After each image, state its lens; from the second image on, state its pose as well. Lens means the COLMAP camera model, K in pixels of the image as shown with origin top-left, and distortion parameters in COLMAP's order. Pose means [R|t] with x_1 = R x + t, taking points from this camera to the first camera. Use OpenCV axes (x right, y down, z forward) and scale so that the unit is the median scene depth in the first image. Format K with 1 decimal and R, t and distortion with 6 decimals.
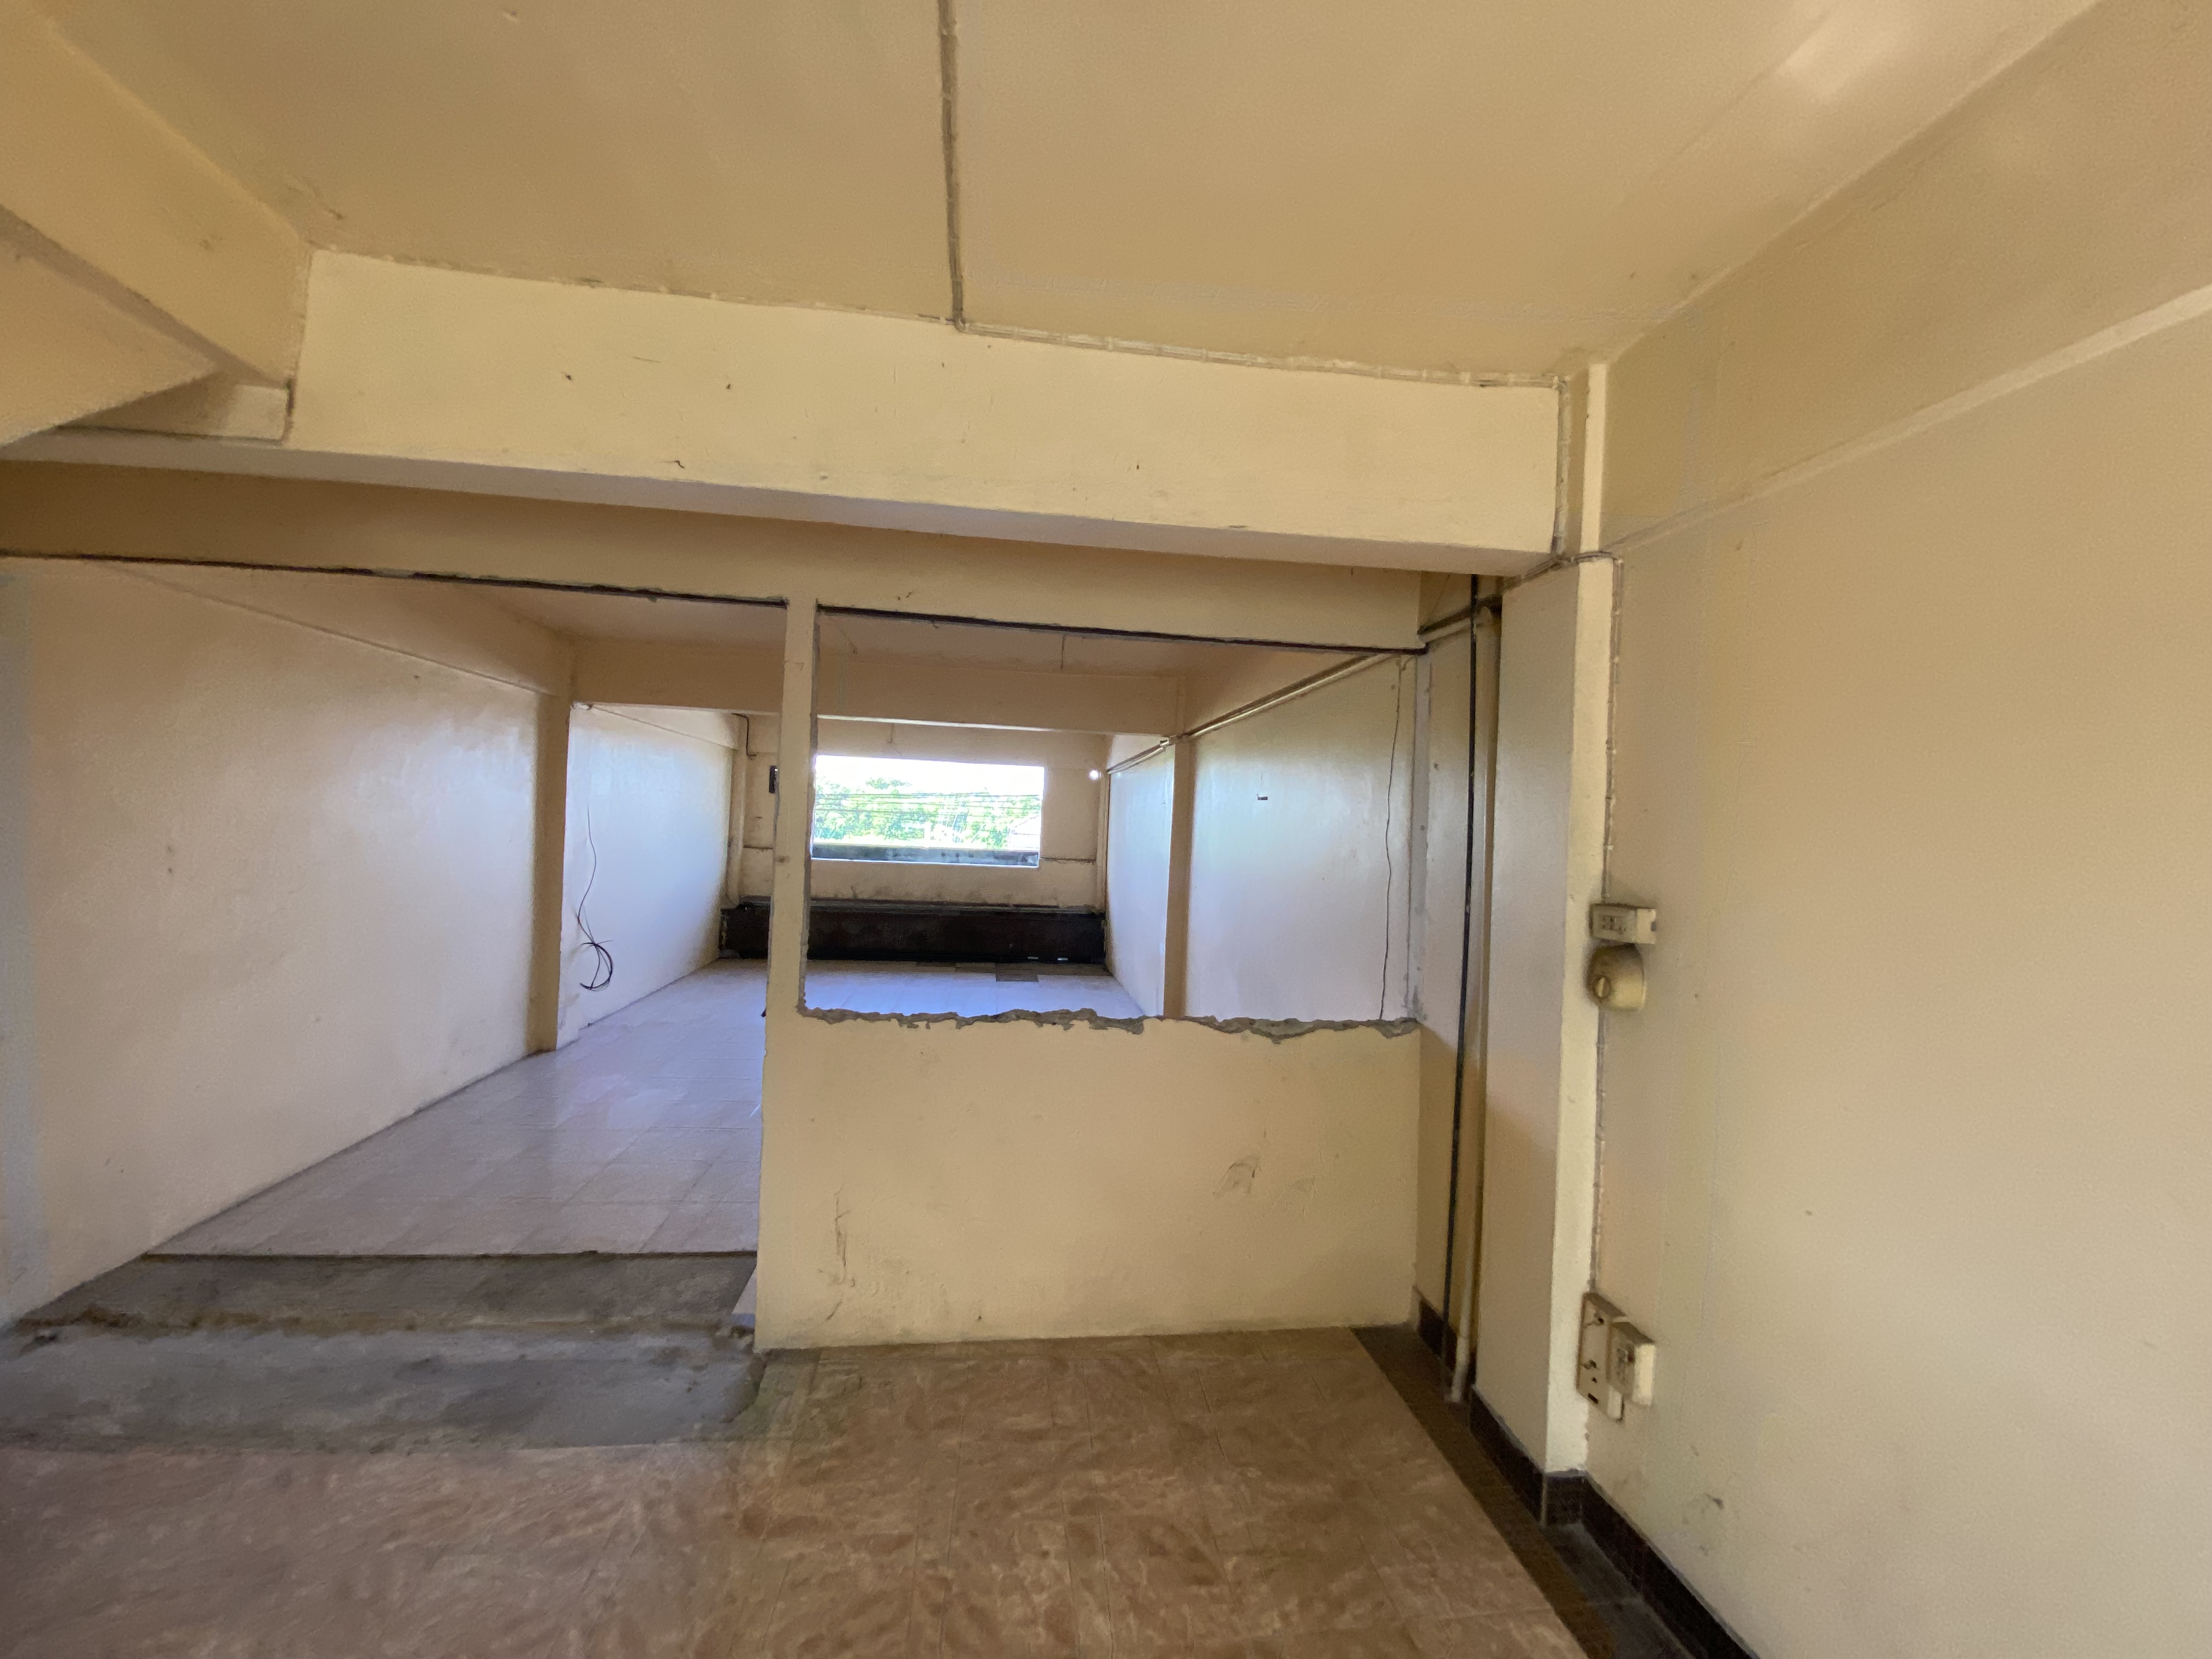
lens RADIAL K [[906.8, 0, 1114.2], [0, 906.8, 814.3], [0, 0, 1]] dist [-0.011863, -0.001787]
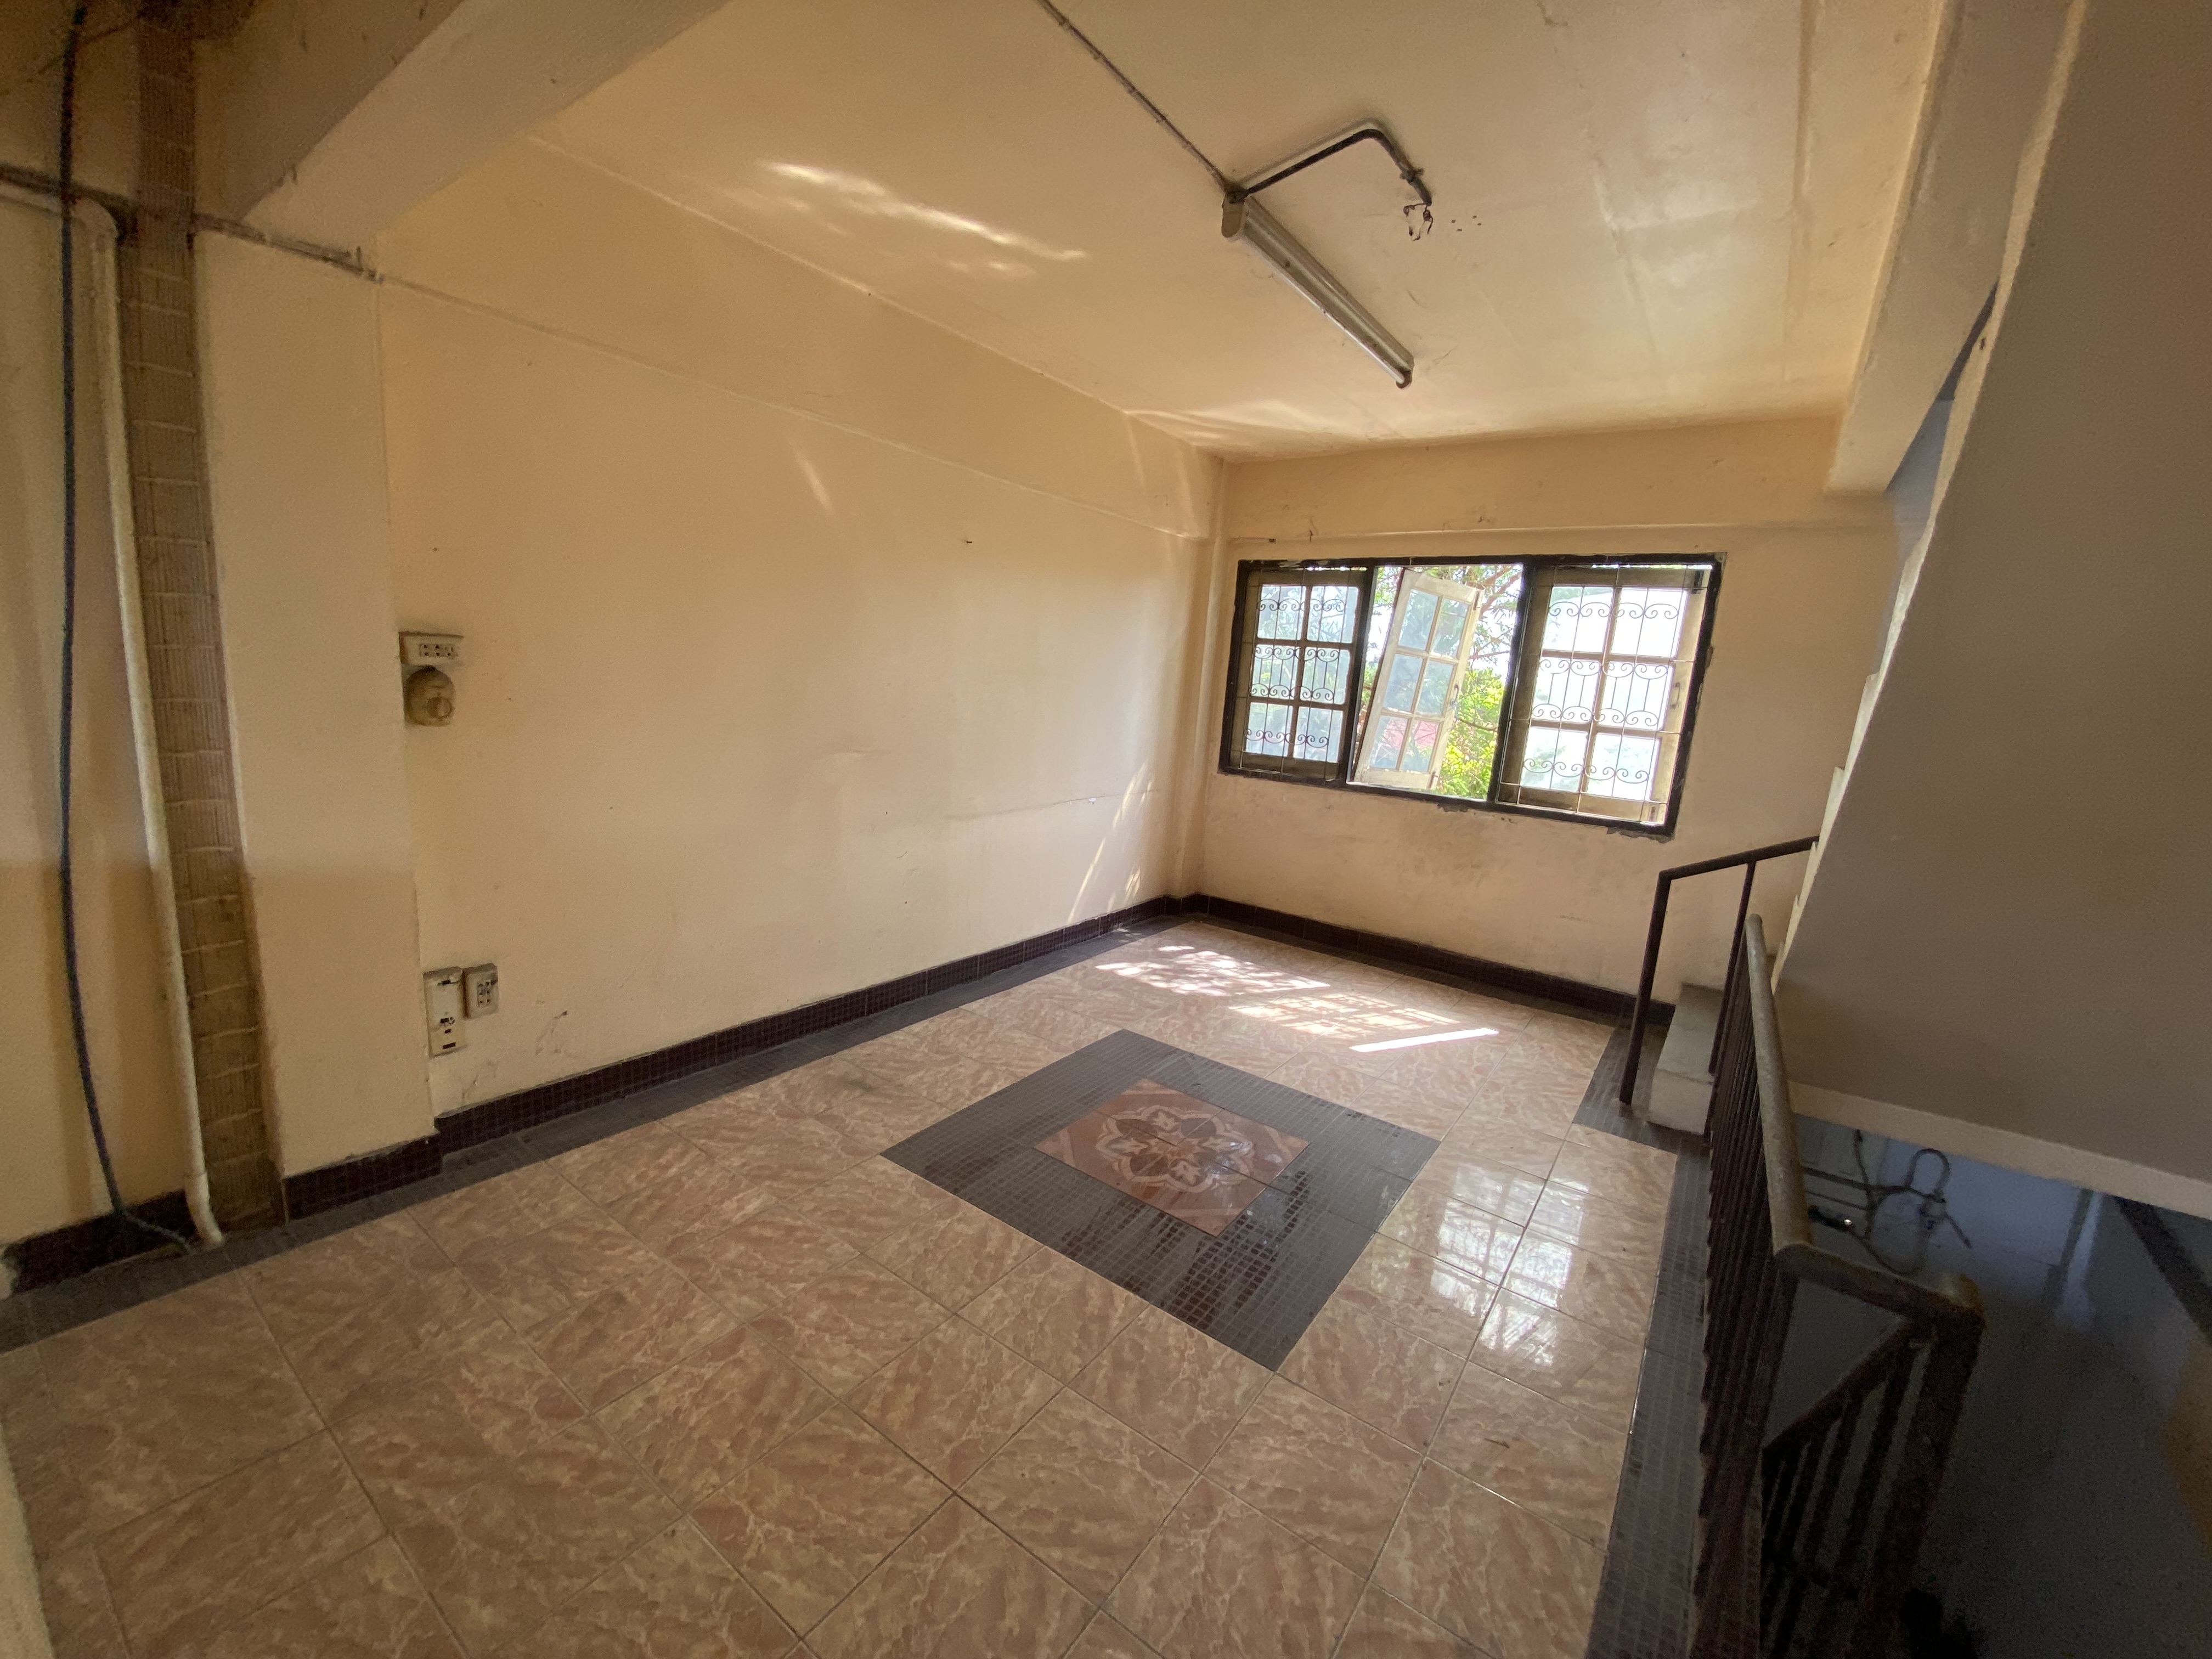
lens RADIAL K [[906.8, 0, 1111.1], [0, 906.8, 827.5], [0, 0, 1]] dist [-0.011863, -0.001787]
pose [[-0.720214, -0.207172, 0.662096, -0.638184], [-0.101736, 0.975593, 0.194599, 0.023032], [-0.686252, 0.072794, -0.723712, 0.922792]]
